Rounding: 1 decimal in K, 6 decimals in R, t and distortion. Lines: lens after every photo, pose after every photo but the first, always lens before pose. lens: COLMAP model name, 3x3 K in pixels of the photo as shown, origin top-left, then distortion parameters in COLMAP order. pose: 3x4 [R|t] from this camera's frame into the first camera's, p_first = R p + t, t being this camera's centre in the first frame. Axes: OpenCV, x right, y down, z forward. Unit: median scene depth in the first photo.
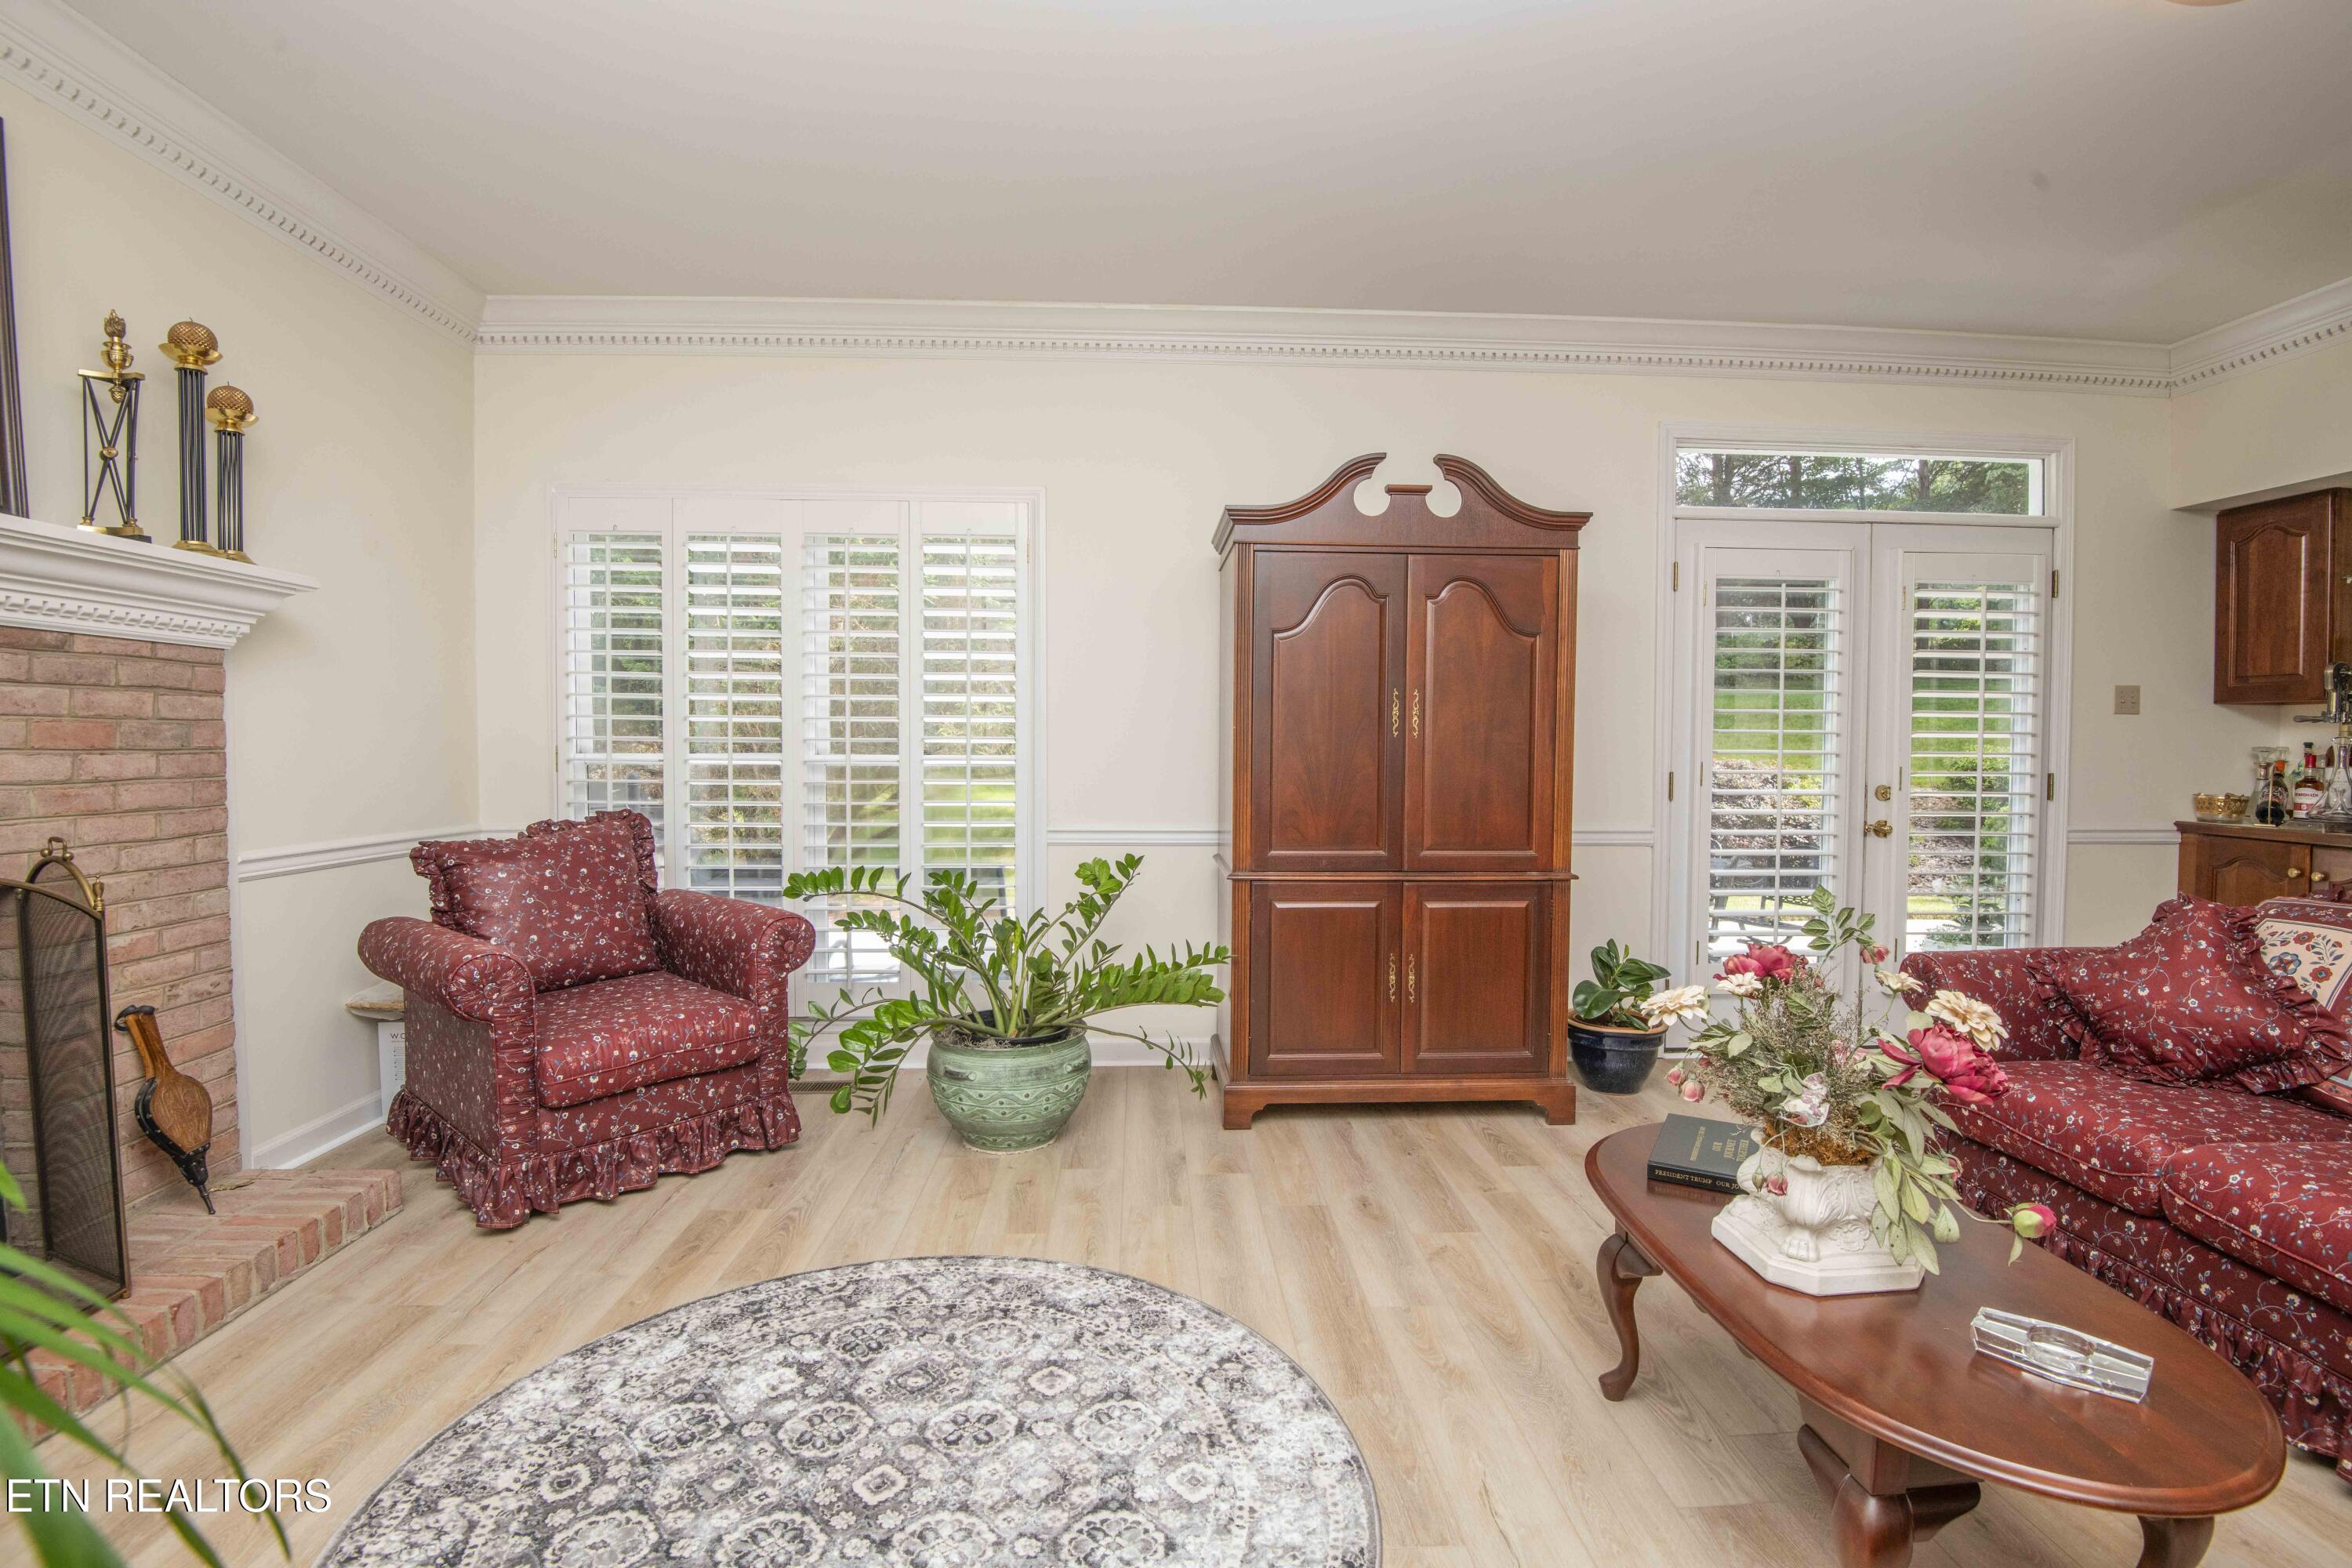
lens RADIAL K [[1087.2, 0, 1185.9], [0, 1087.2, 777.3], [0, 0, 1]] dist [-0.025846, -0.005689]
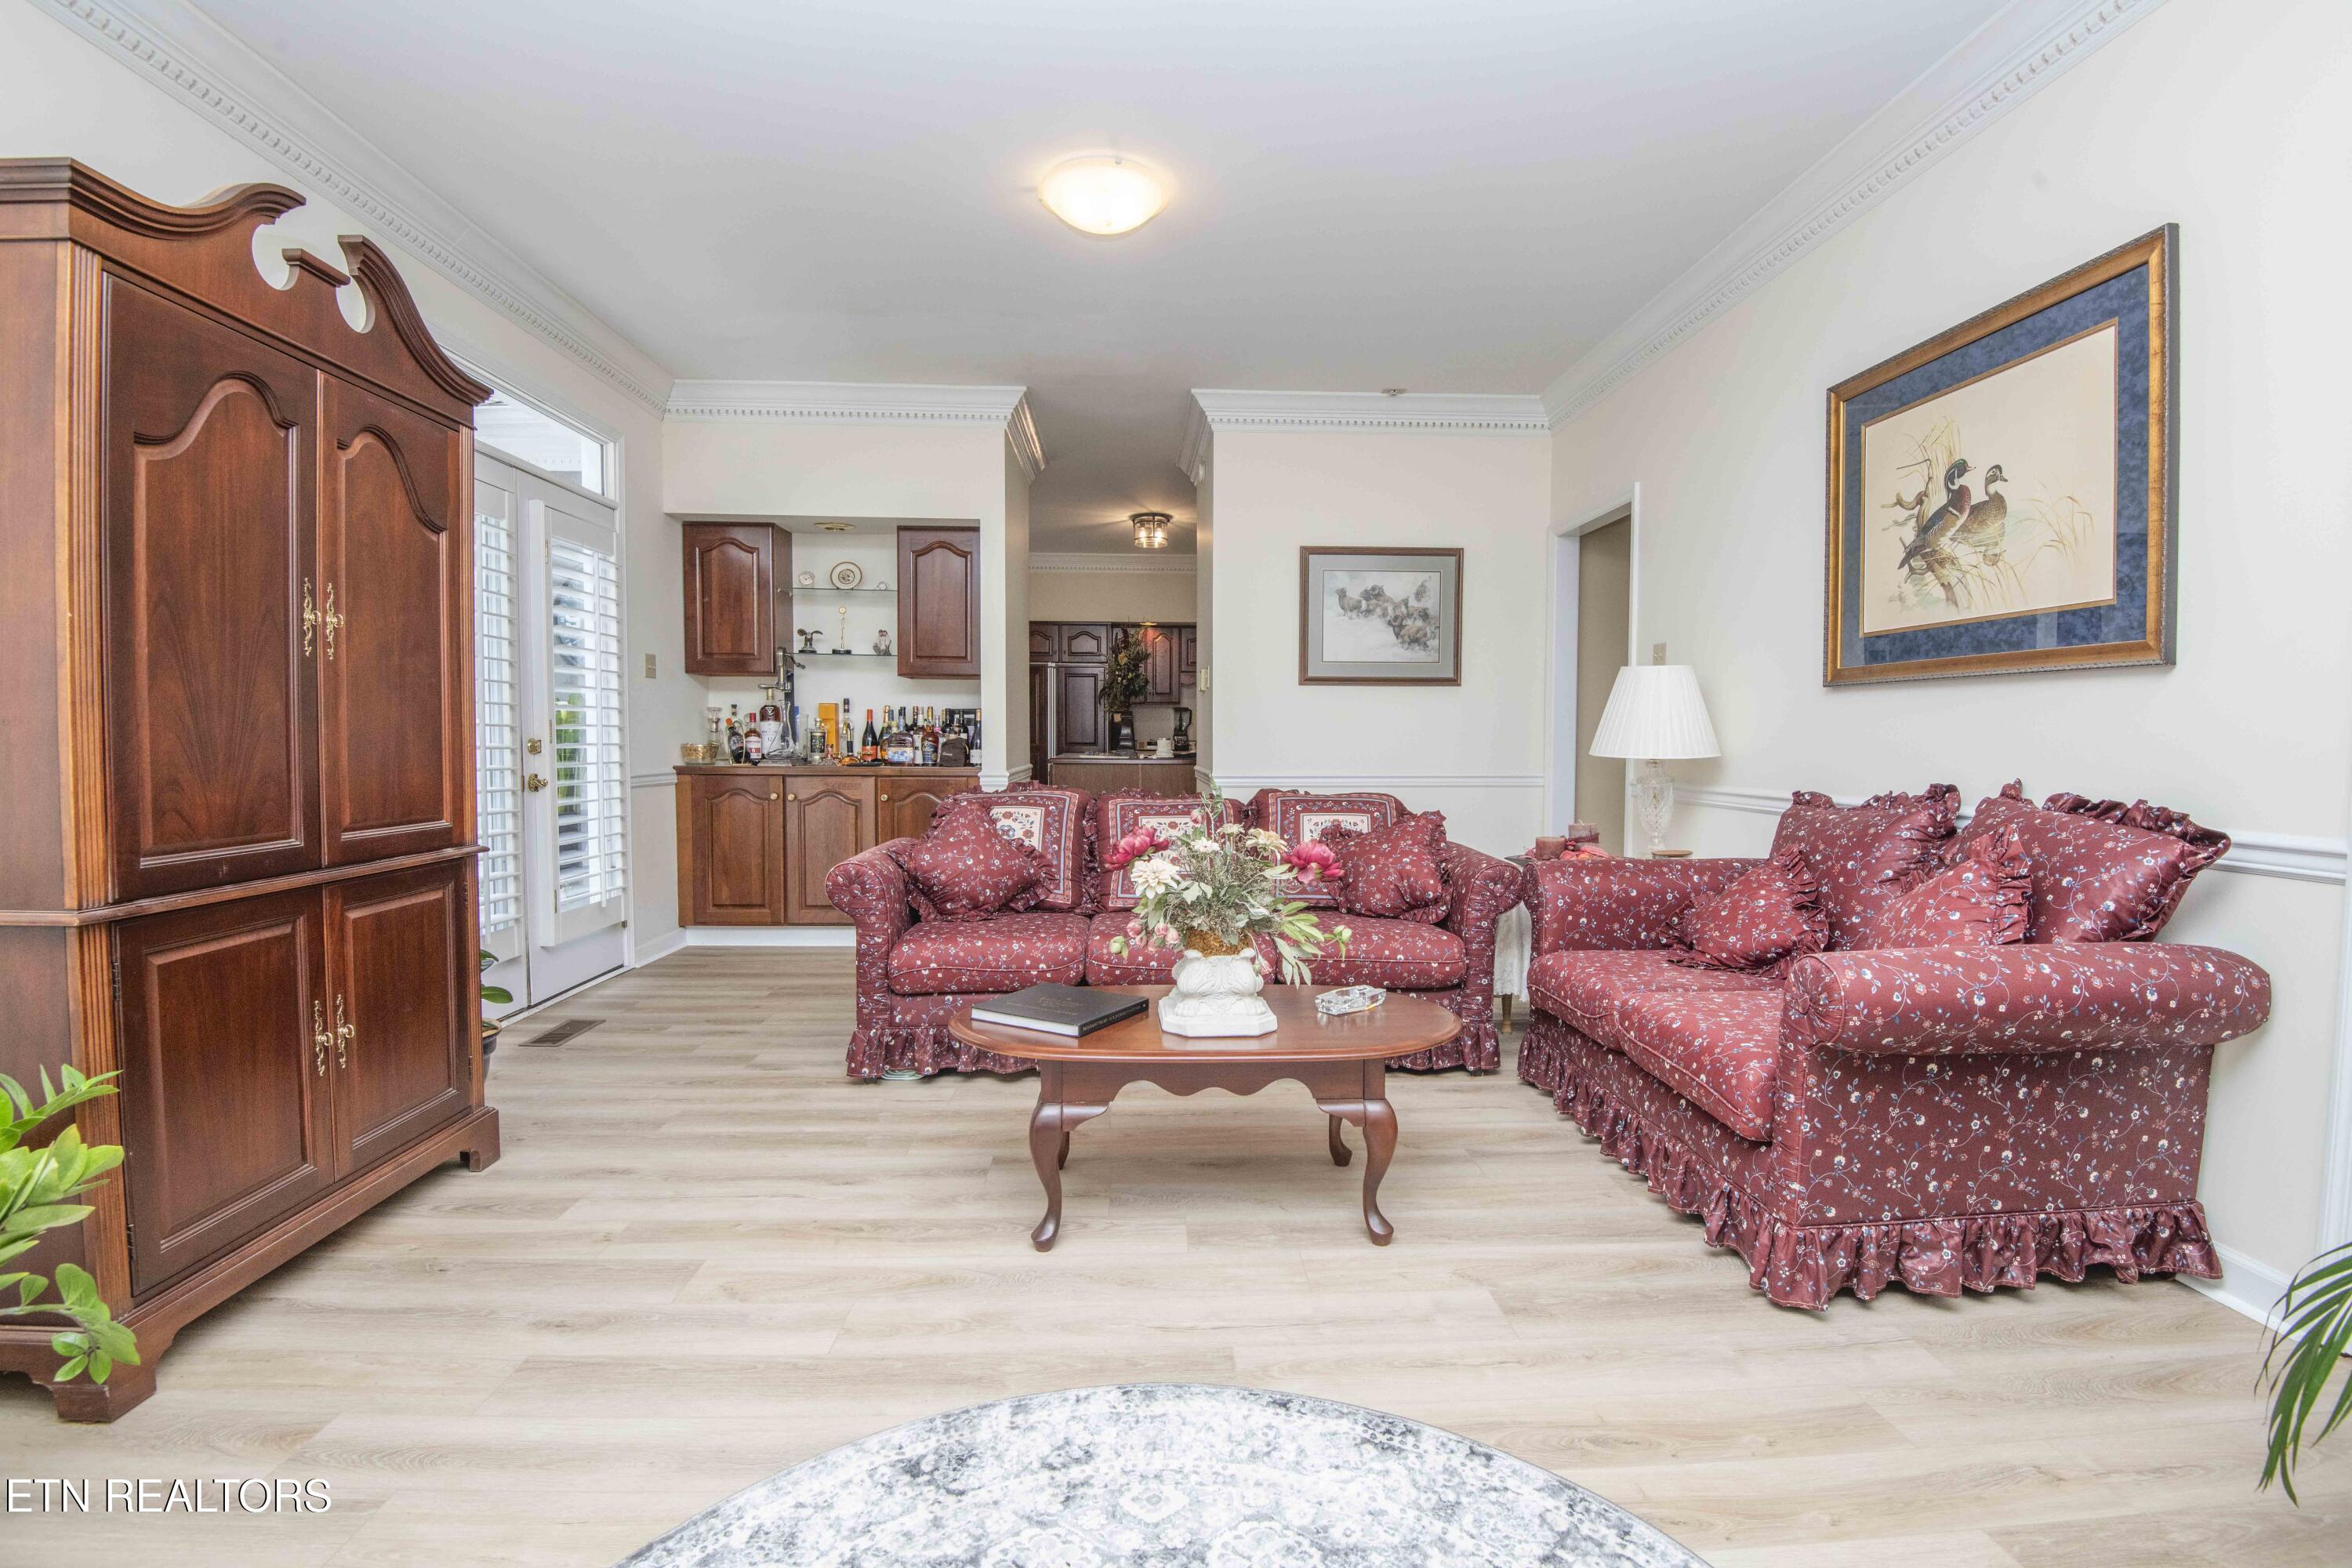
lens RADIAL K [[1087.2, 0, 1196.6], [0, 1087.2, 779.3], [0, 0, 1]] dist [-0.025846, -0.005689]
pose [[-0.003591, -0.046061, 0.998932, -0.423518], [0.028258, 0.998535, 0.046144, 0.020071], [-0.999594, 0.028393, -0.002284, 0.486255]]
